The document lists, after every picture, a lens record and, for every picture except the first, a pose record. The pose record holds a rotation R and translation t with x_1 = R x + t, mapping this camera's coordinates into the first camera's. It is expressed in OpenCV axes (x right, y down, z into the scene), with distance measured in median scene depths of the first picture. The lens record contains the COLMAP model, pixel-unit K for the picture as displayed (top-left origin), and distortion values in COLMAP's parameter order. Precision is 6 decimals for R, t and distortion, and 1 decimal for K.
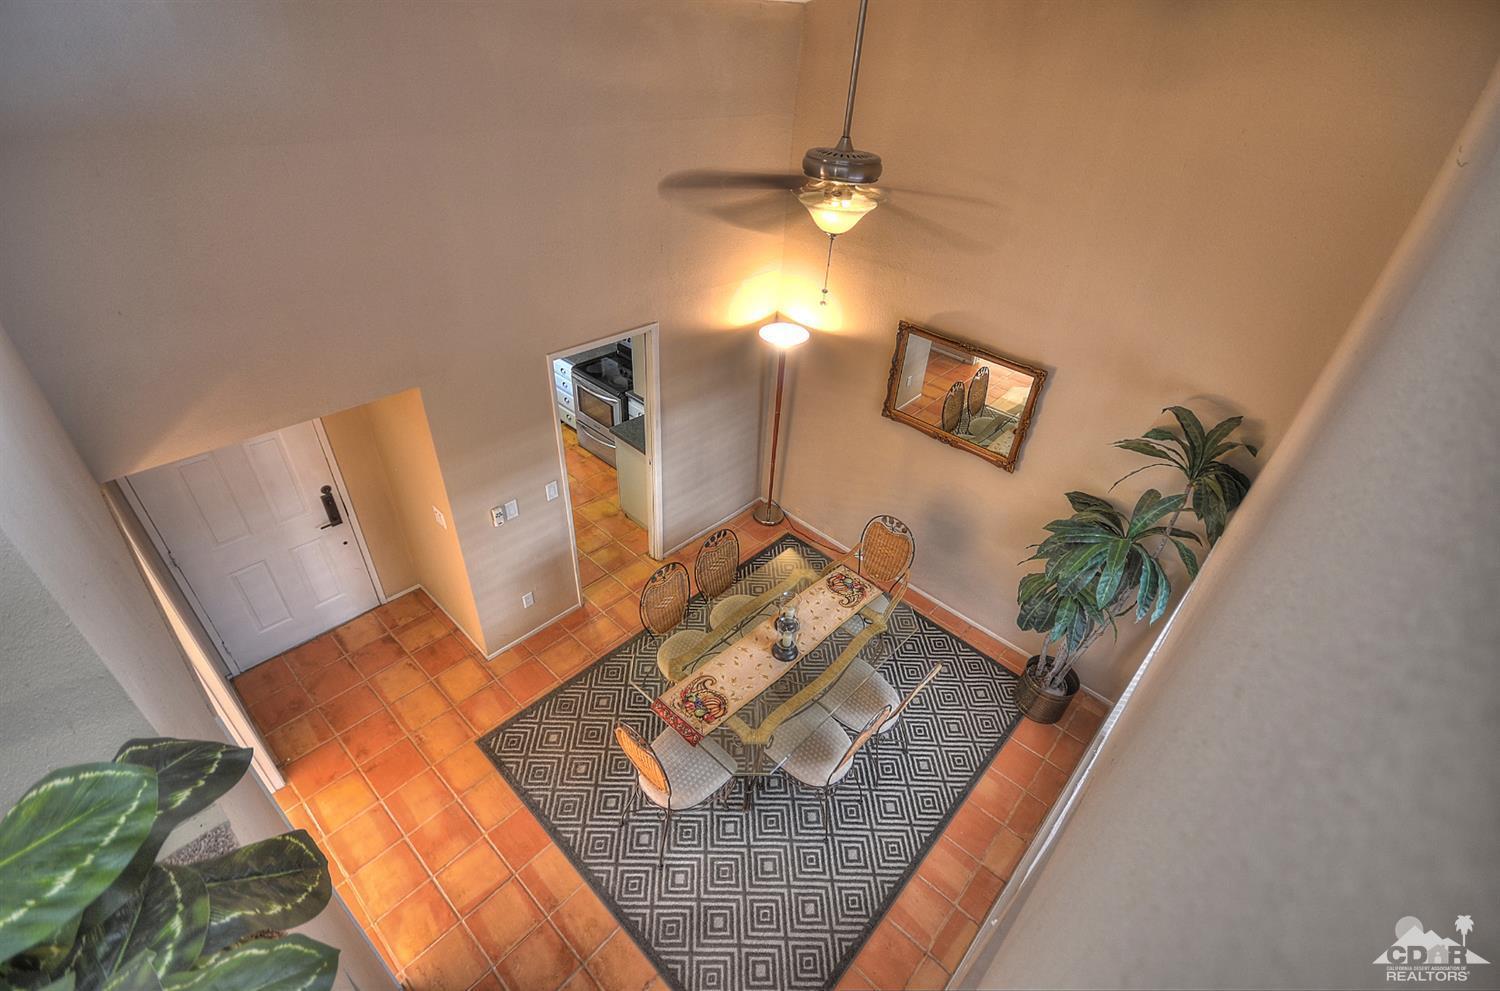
lens RADIAL K [[665.0, 0, 750.7], [0, 665.0, 498.0], [0, 0, 1]] dist [-0.002401, -0.001395]
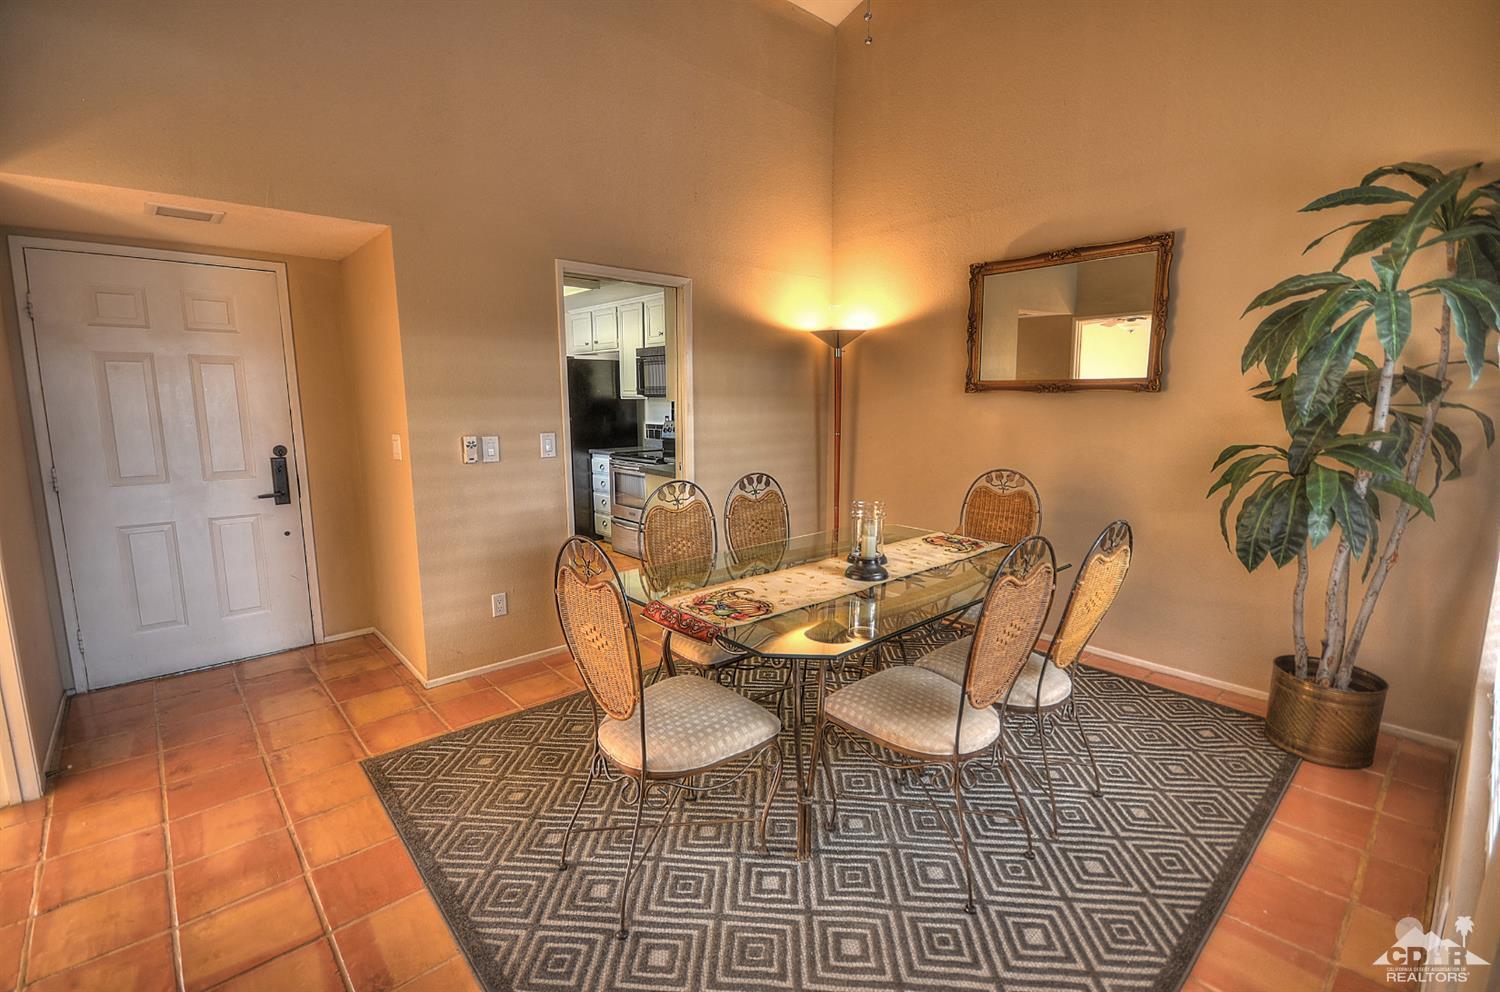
lens RADIAL K [[663.3, 0, 751.0], [0, 663.3, 496.1], [0, 0, 1]] dist [-0.001340, -0.001630]
pose [[0.994143, -0.044818, -0.098341, 0.016337], [-0.005563, 0.887528, -0.460720, 0.471718], [0.107929, 0.458569, 0.882080, 0.425304]]
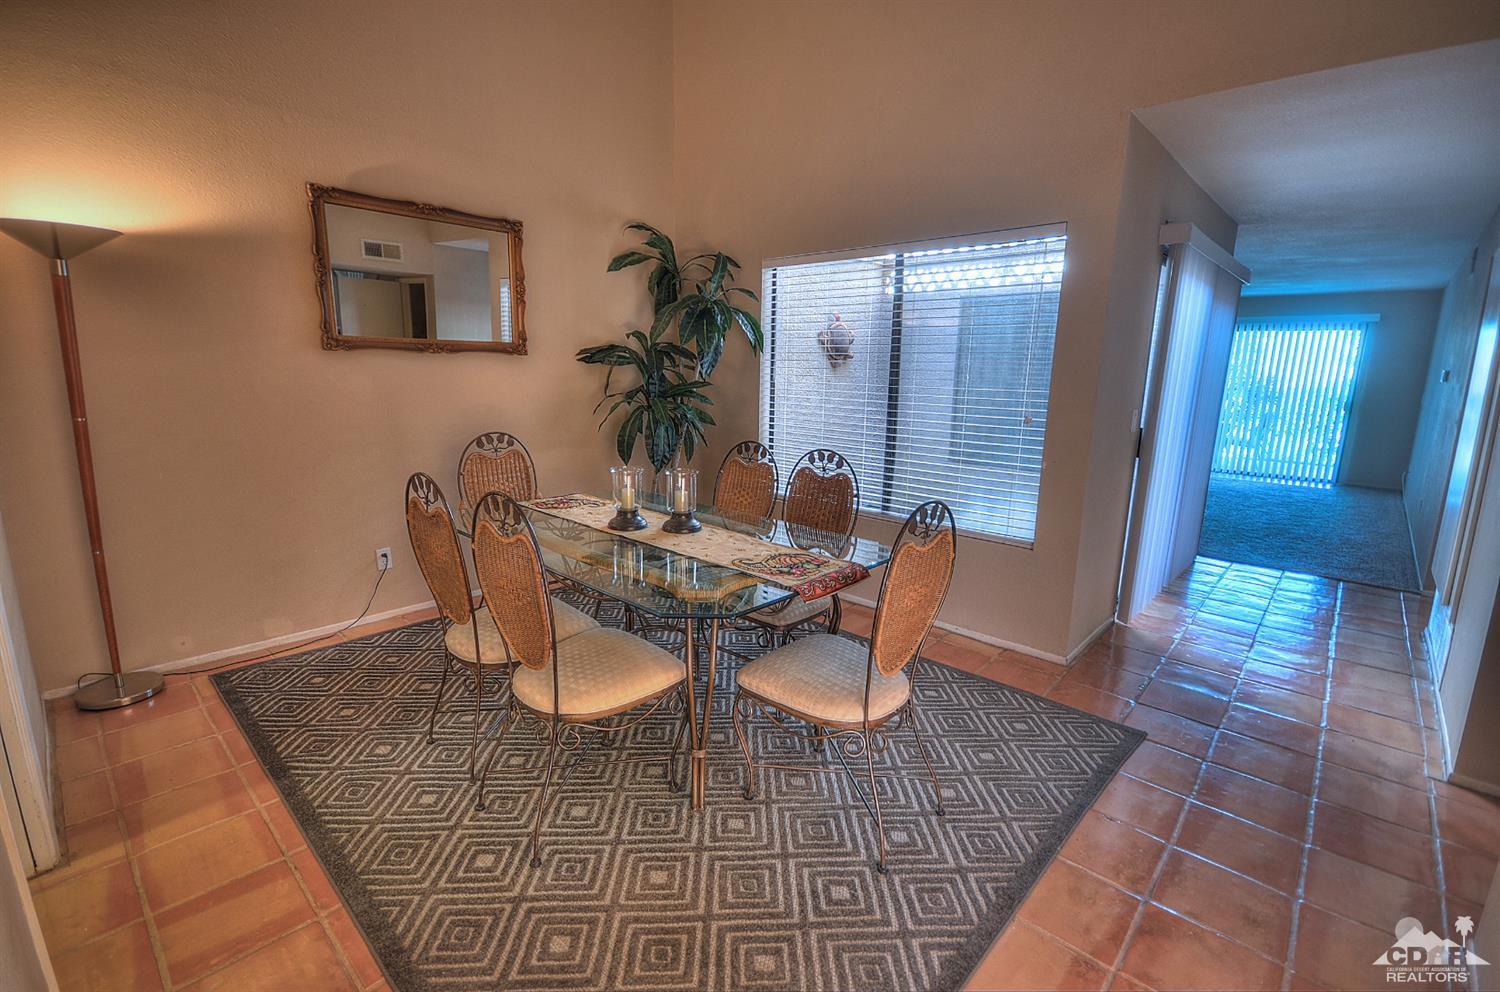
lens RADIAL K [[663.3, 0, 749.7], [0, 663.3, 497.7], [0, 0, 1]] dist [-0.001340, -0.001630]
pose [[0.001231, -0.255860, 0.966713, -0.597007], [0.570810, 0.793931, 0.209403, 0.115347], [-0.821081, 0.551551, 0.147025, 0.858284]]
